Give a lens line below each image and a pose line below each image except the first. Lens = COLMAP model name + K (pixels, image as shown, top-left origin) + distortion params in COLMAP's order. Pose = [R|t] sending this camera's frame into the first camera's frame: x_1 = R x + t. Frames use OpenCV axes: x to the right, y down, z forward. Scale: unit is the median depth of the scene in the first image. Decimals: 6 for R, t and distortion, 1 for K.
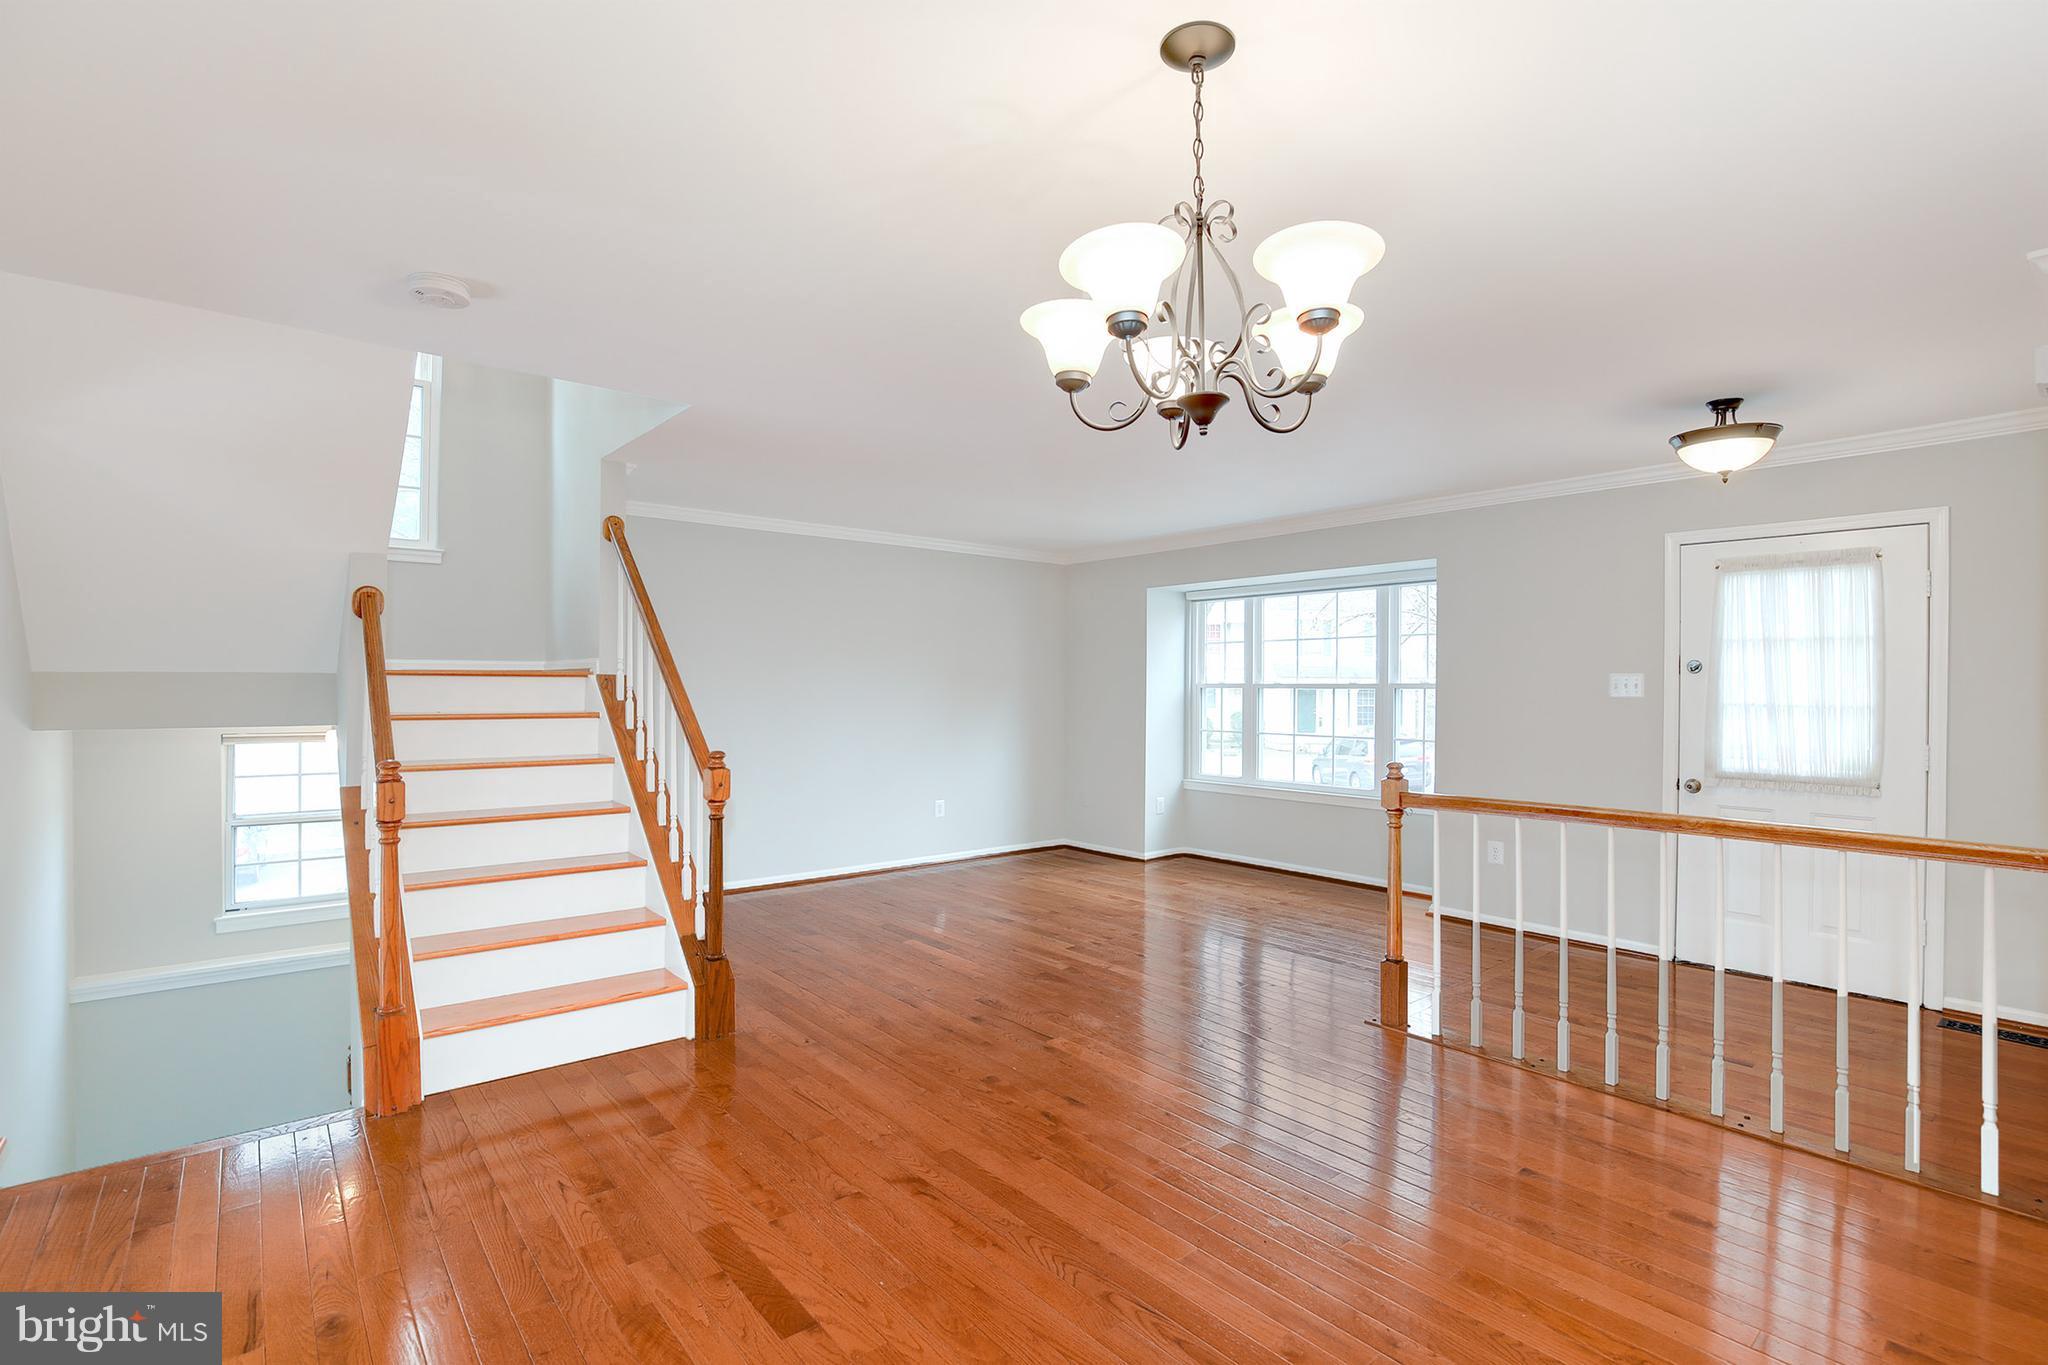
lens RADIAL K [[974.7, 0, 1046.1], [0, 974.7, 695.7], [0, 0, 1]] dist [-0.019219, -0.000079]
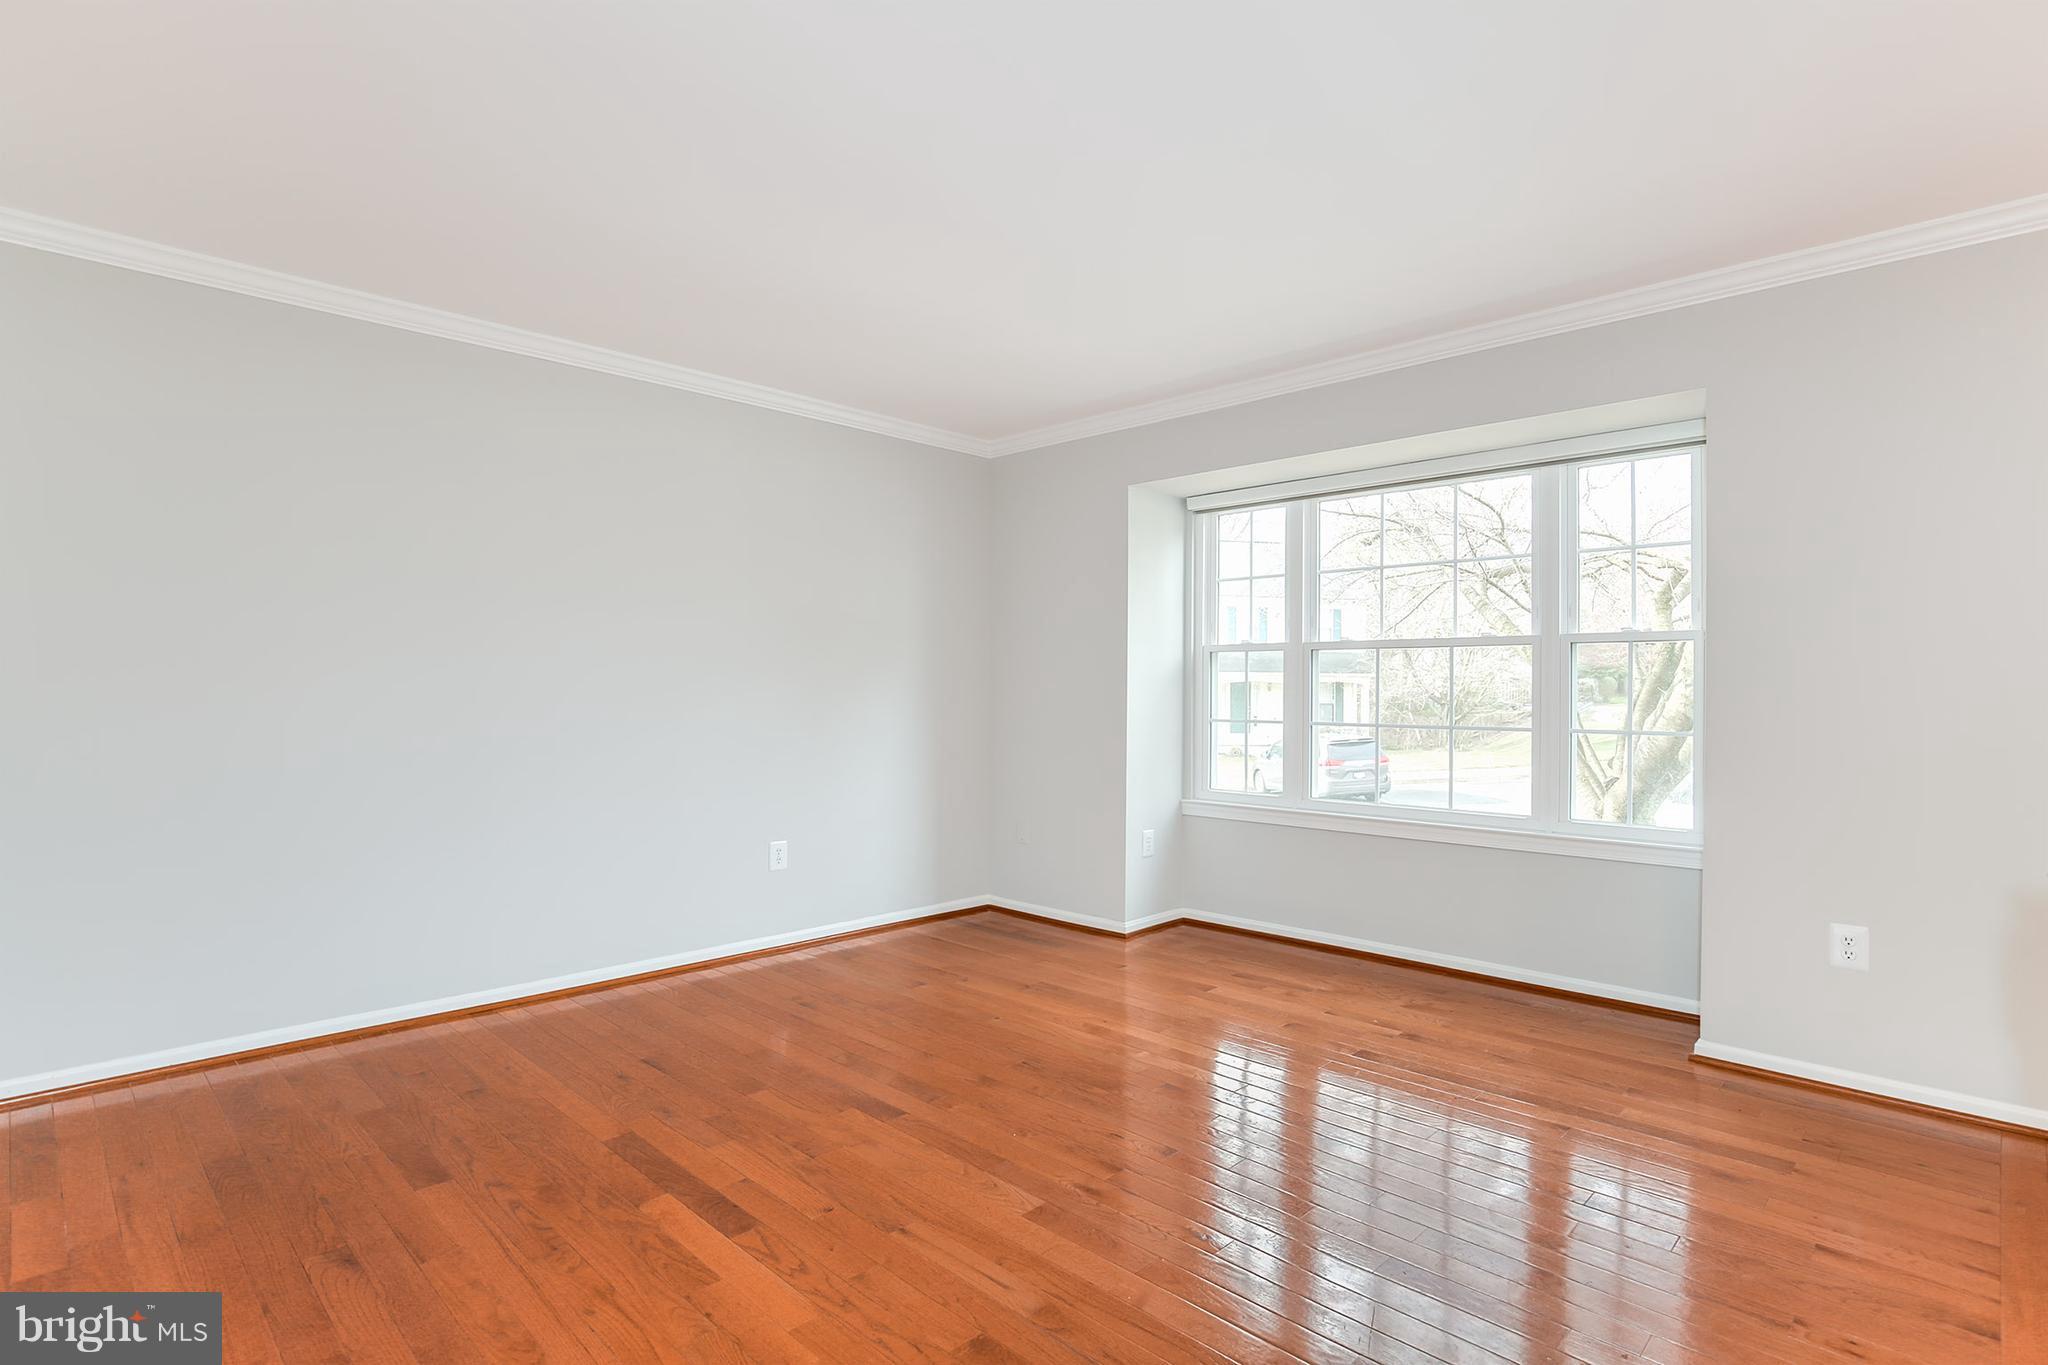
lens RADIAL K [[1021.3, 0, 1024.0], [0, 1021.3, 682.5], [0, 0, 1]] dist [-0.021837, 0.000180]
pose [[0.997126, -0.000563, 0.075757, -0.010096], [0.001689, 0.999889, -0.014797, 0.024275], [-0.075740, 0.014882, 0.997017, 0.418735]]
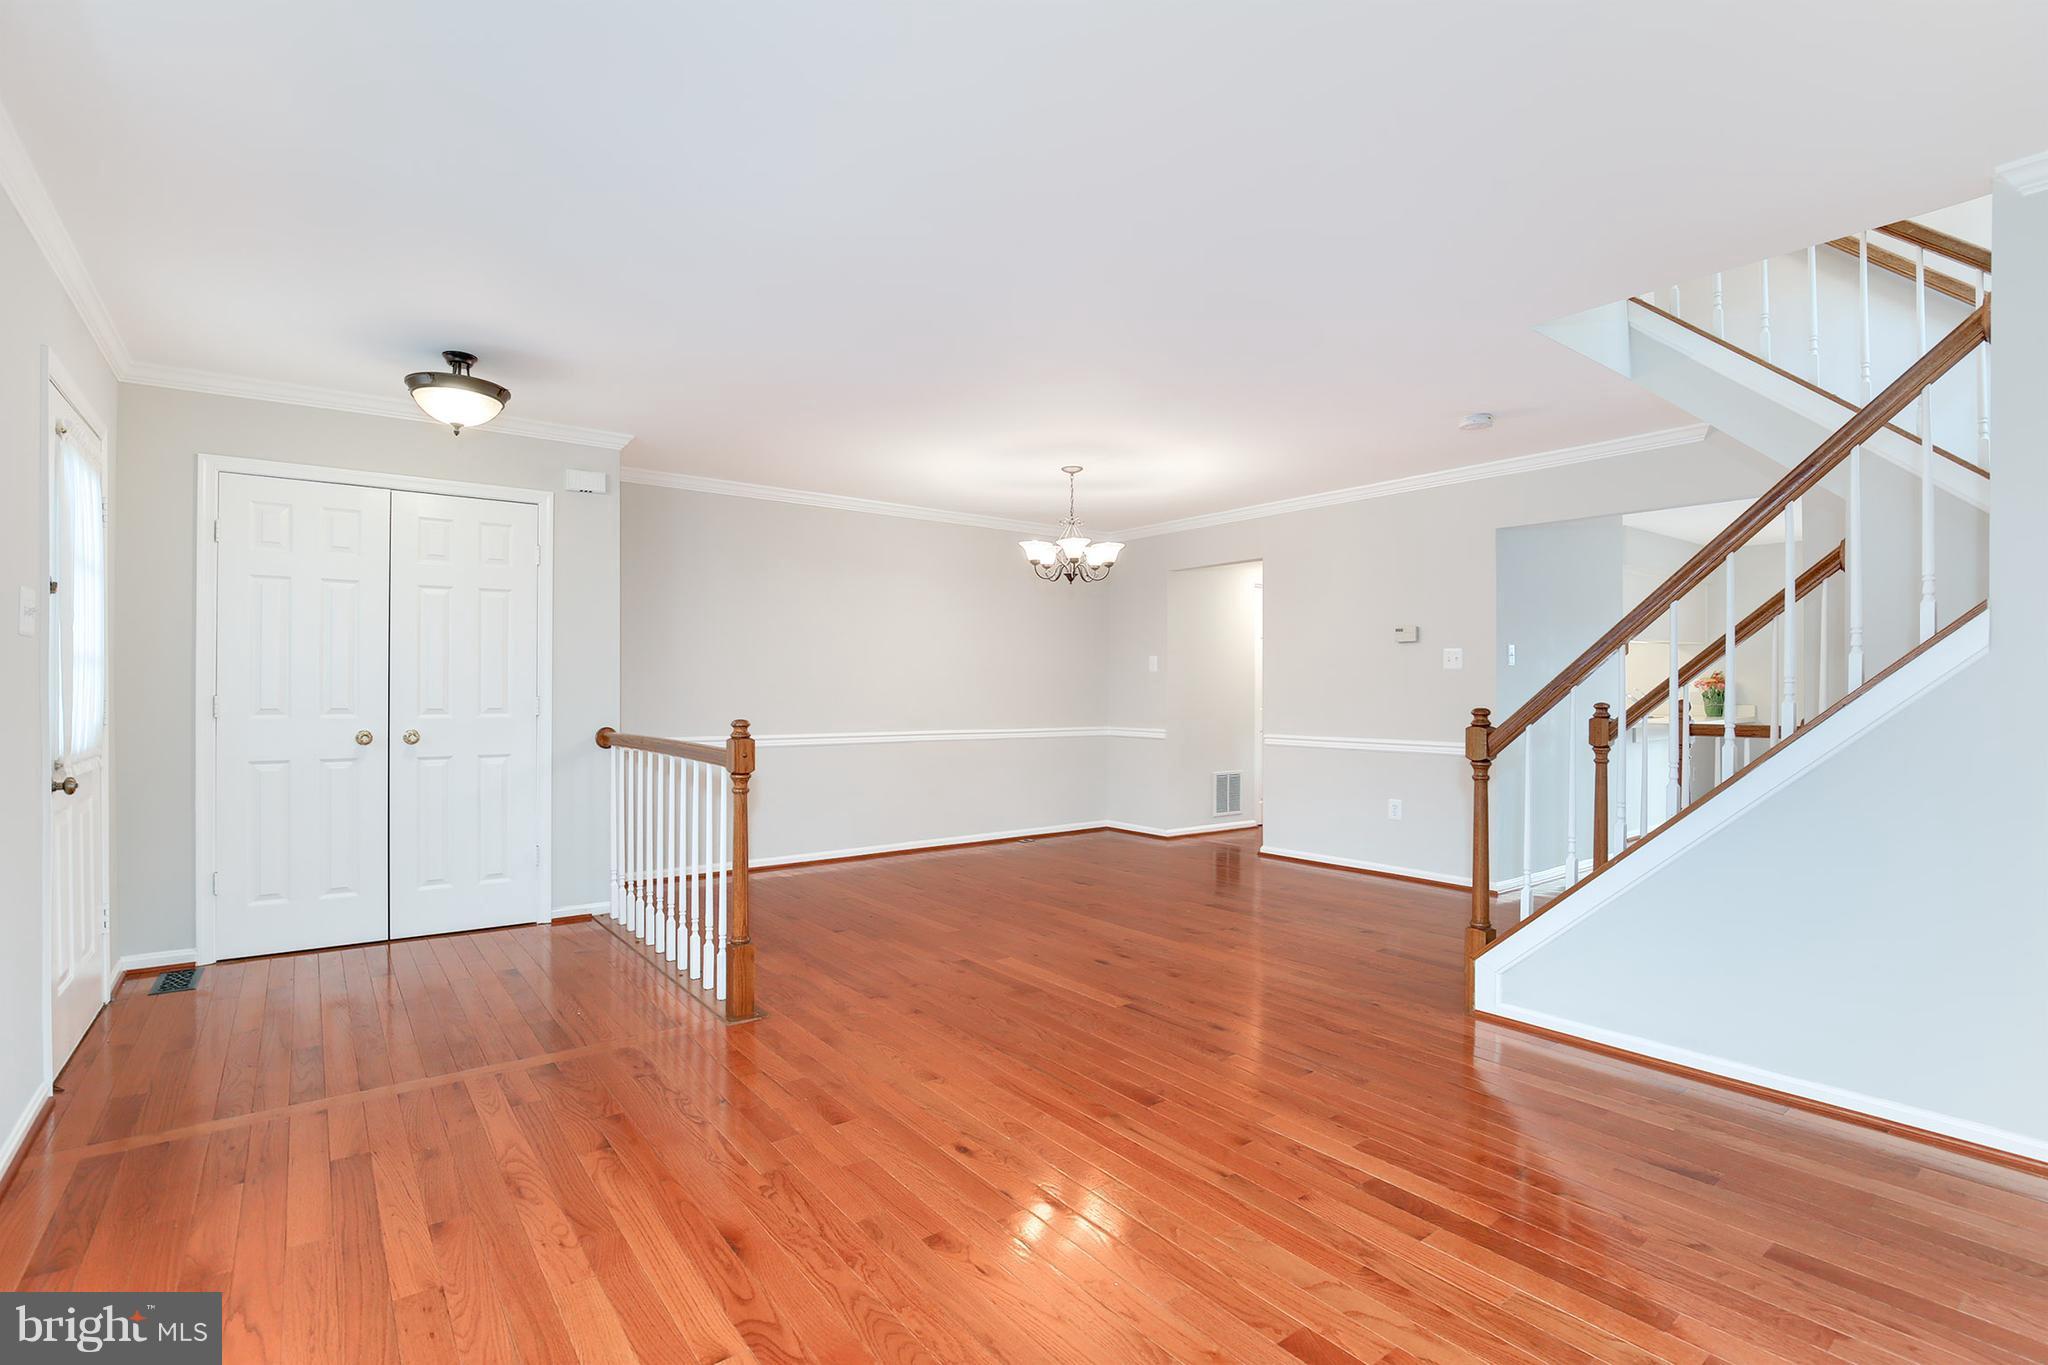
lens RADIAL K [[952.6, 0, 1014.9], [0, 952.6, 689.4], [0, 0, 1]] dist [-0.022973, 0.000663]
pose [[-0.996641, -0.008856, 0.081418, 0.024510], [-0.007983, 0.999907, 0.011043, 0.015877], [-0.081508, 0.010356, -0.996619, 1.097698]]
